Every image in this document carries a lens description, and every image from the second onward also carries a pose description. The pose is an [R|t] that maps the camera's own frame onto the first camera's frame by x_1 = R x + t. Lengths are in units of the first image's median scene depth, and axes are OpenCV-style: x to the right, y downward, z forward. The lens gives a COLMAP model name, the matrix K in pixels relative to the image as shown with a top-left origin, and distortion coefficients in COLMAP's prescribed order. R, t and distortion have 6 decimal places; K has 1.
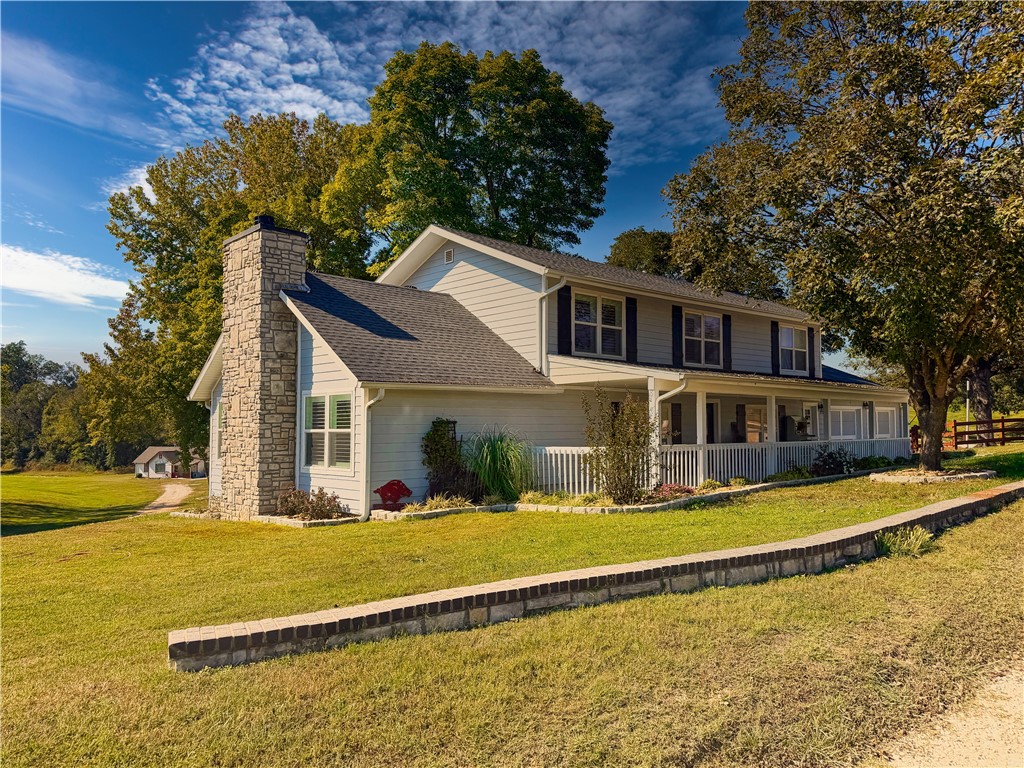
lens RADIAL K [[736.2, 0, 512.0], [0, 736.2, 384.0], [0, 0, 1]] dist [0.126320, -0.231811]
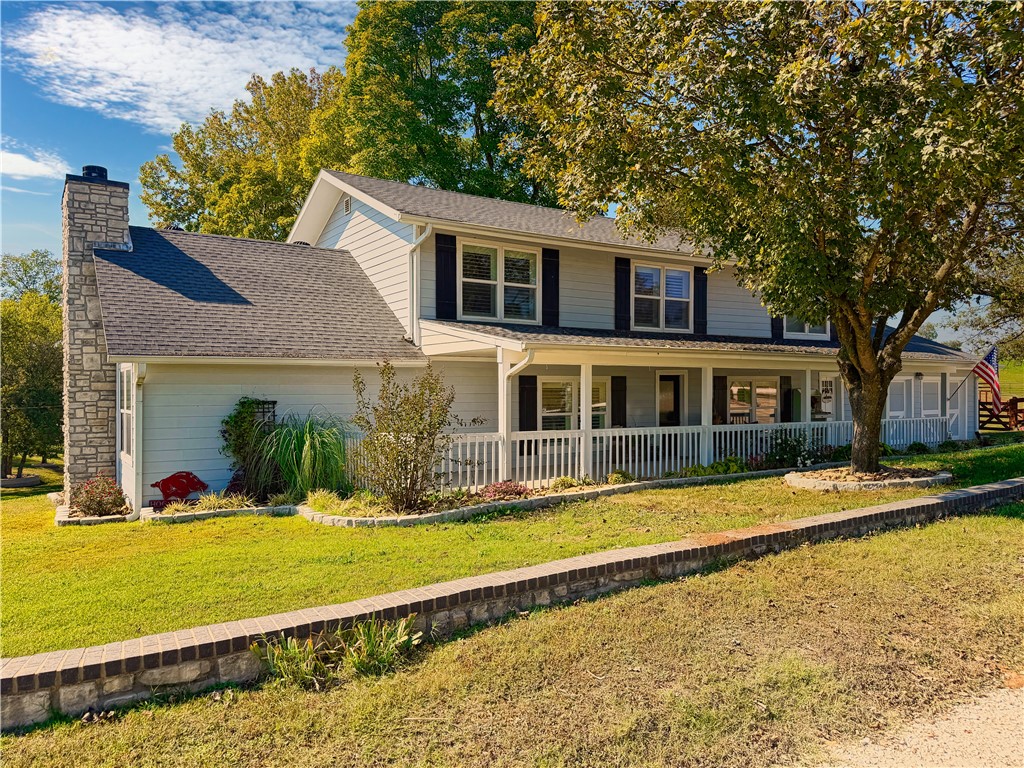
lens RADIAL K [[736.2, 0, 512.0], [0, 736.2, 384.0], [0, 0, 1]] dist [0.126320, -0.231811]
pose [[0.984969, 0.000611, -0.172729, 0.319130], [0.007756, 0.998829, 0.047764, -0.006588], [0.172556, -0.048386, 0.983811, 0.208262]]
